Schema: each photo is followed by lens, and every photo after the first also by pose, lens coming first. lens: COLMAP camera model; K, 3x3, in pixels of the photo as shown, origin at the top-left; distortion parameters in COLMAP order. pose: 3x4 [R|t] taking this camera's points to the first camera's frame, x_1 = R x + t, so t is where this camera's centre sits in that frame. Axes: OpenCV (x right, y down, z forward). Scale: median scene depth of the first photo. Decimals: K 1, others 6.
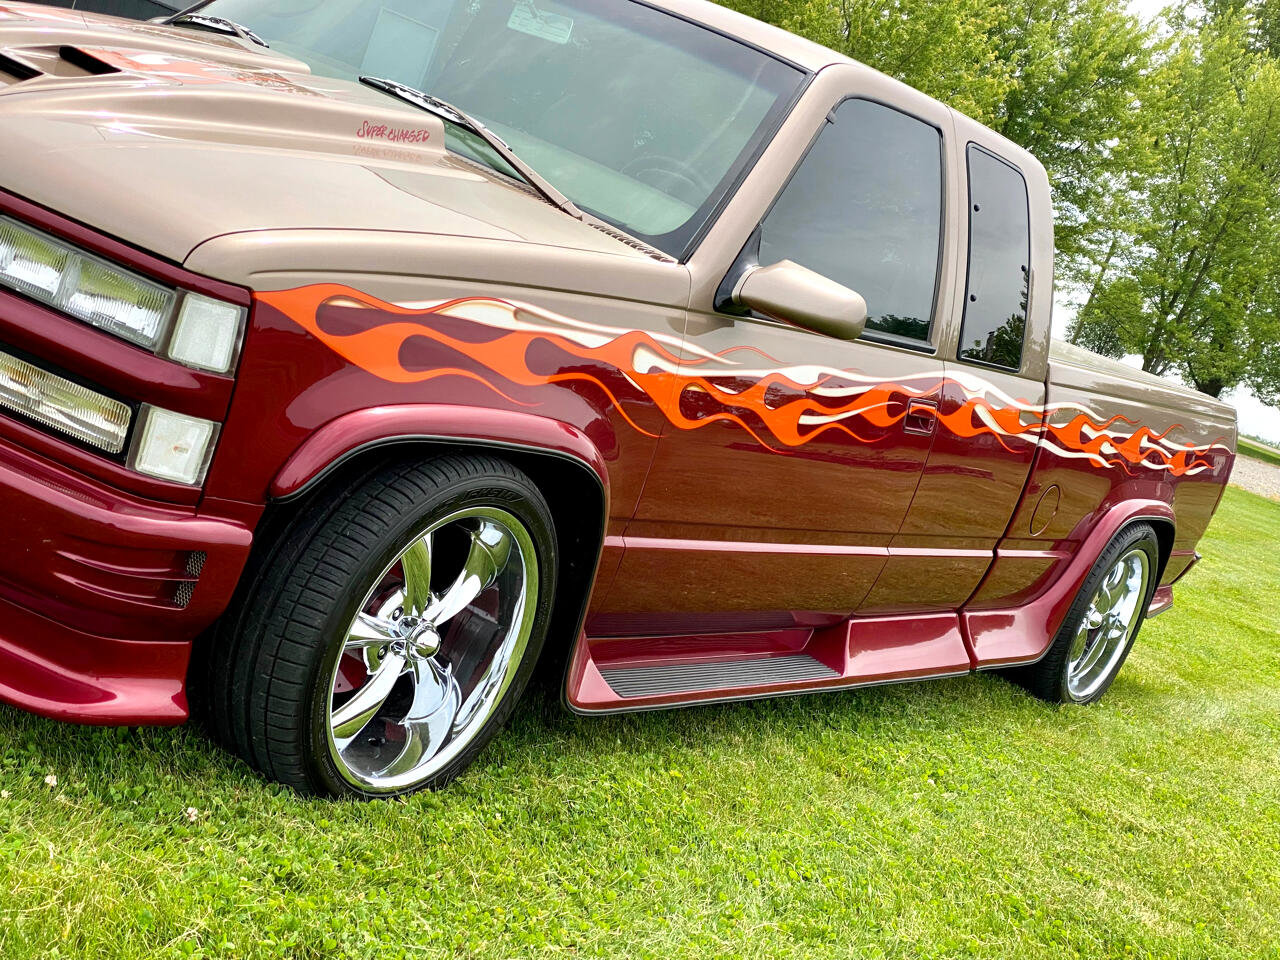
lens RADIAL K [[1877.1, 0, 626.8], [0, 1877.1, 484.0], [0, 0, 1]] dist [0.124282, 0.032685]
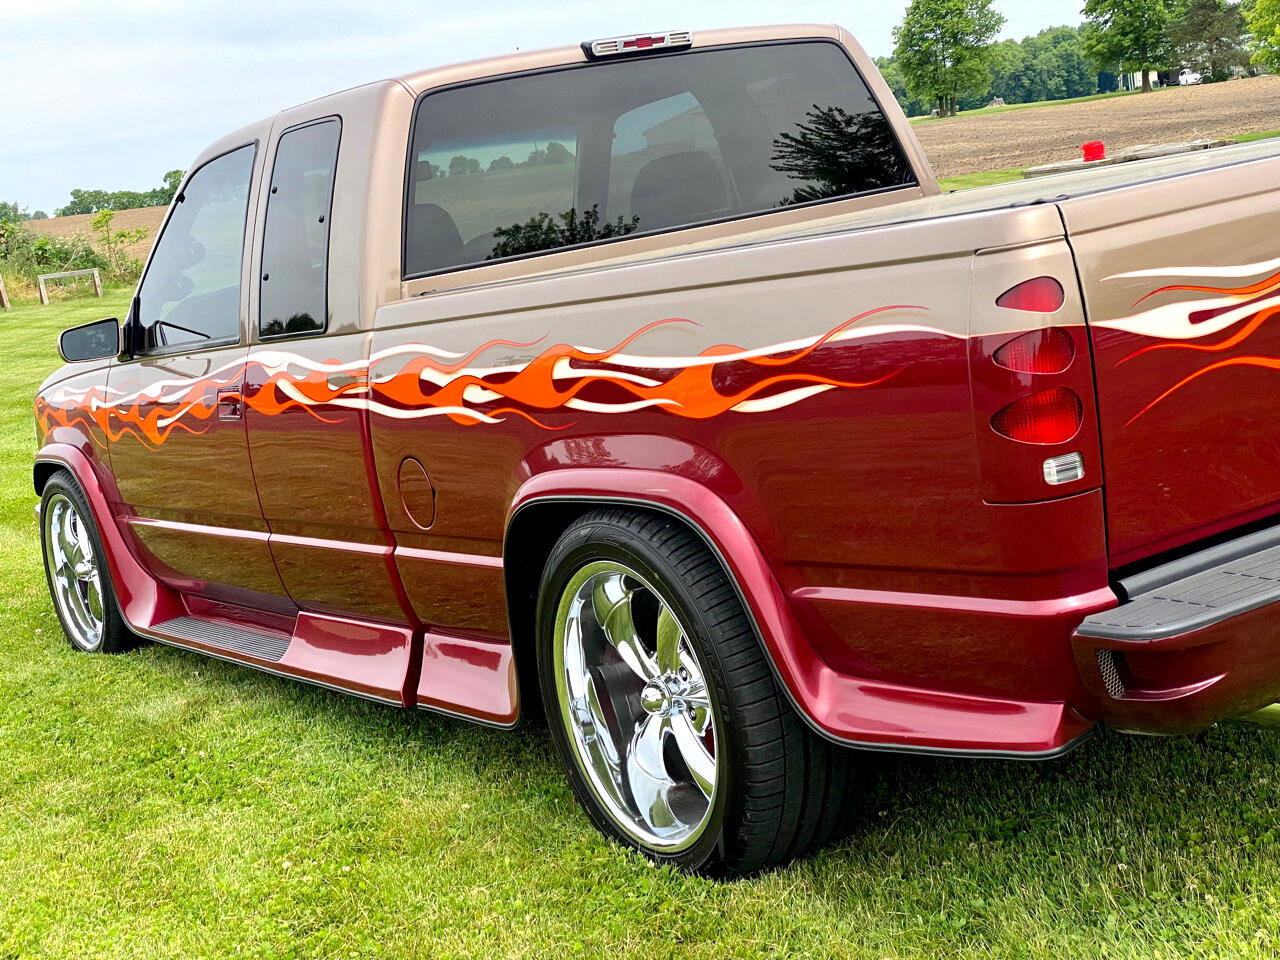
lens RADIAL K [[1891.9, 0, 646.8], [0, 1891.9, 474.4], [0, 0, 1]] dist [0.180165, -0.375643]
pose [[-0.402346, -0.156399, -0.902029, 1.237377], [-0.131913, 0.984921, -0.111932, 0.113074], [0.905934, 0.073954, -0.416910, 1.996610]]
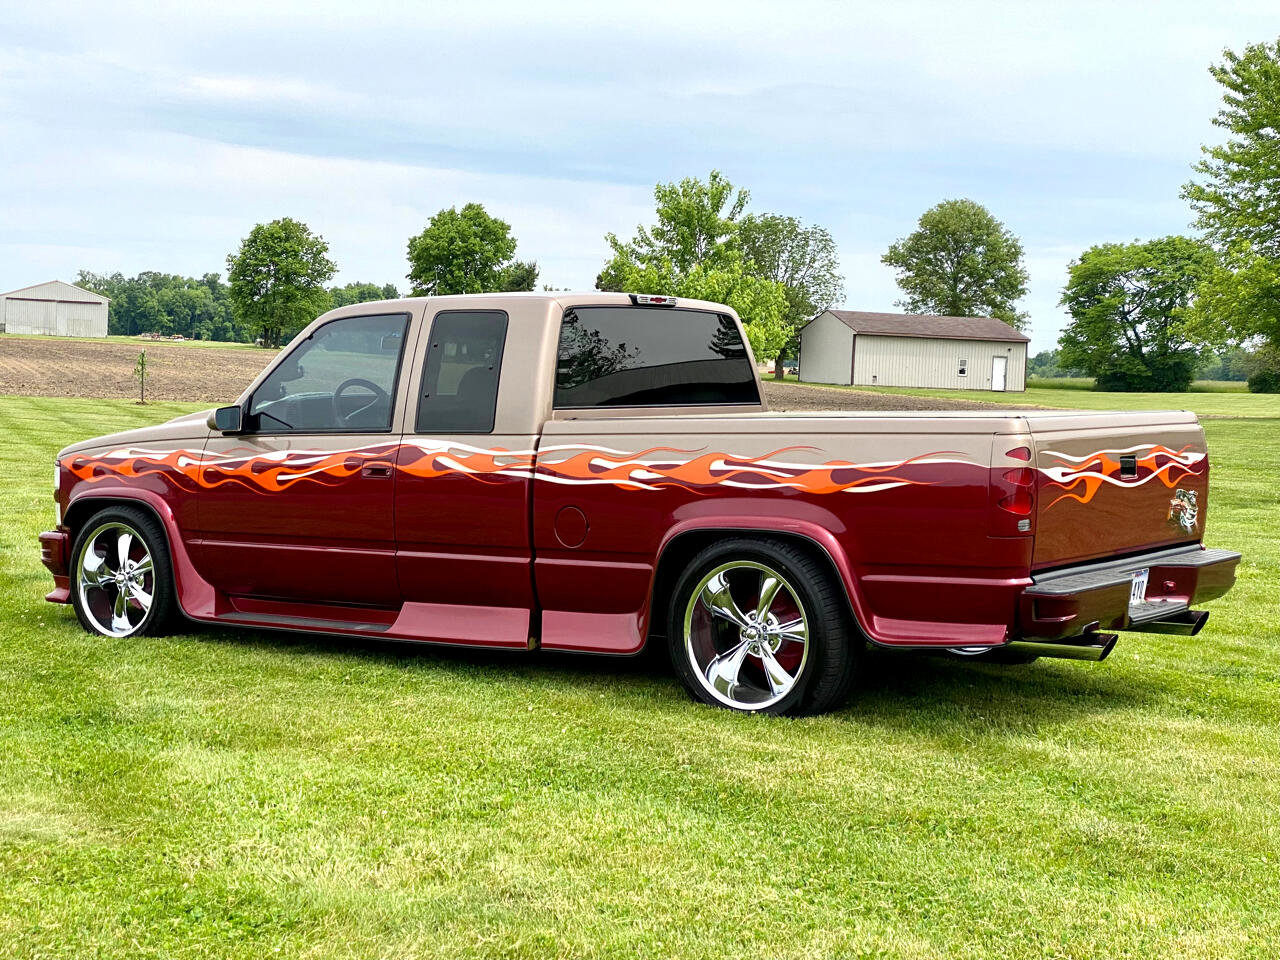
lens RADIAL K [[1891.9, 0, 646.8], [0, 1891.9, 474.4], [0, 0, 1]] dist [0.180165, -0.375643]
pose [[-0.015174, -0.298419, -0.954314, 2.174083], [-0.179966, 0.939652, -0.290973, 0.518132], [0.983556, 0.167329, -0.067963, 1.628461]]
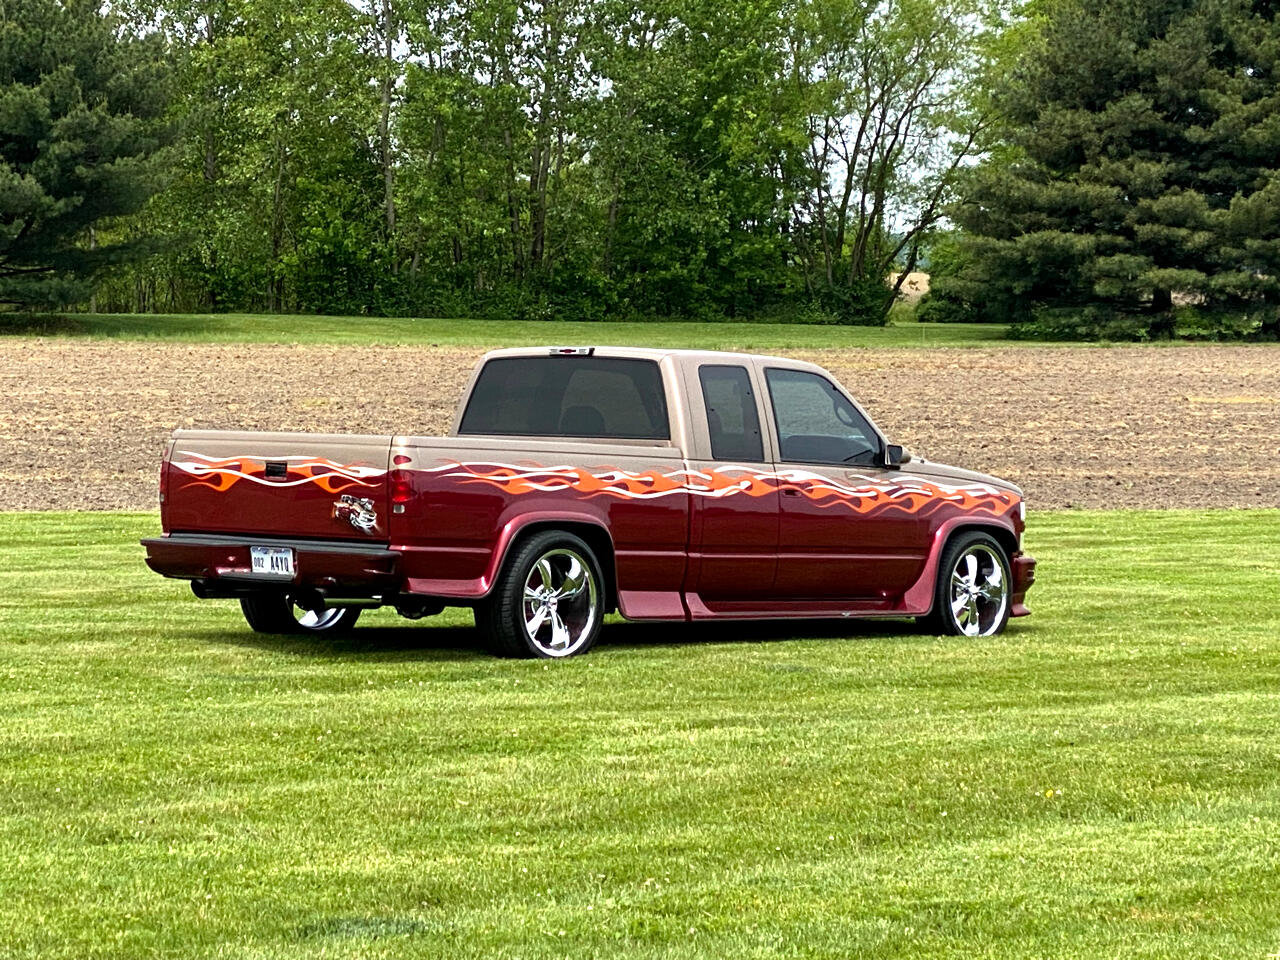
lens RADIAL K [[3897.9, 0, 640.0], [0, 3897.9, 480.0], [0, 0, 1]] dist [0.068092, -0.653951]
pose [[-0.922104, -0.373070, 0.102677, -0.559765], [-0.343919, 0.911802, 0.224358, -1.407871], [-0.177322, 0.171569, -0.969083, 6.825407]]
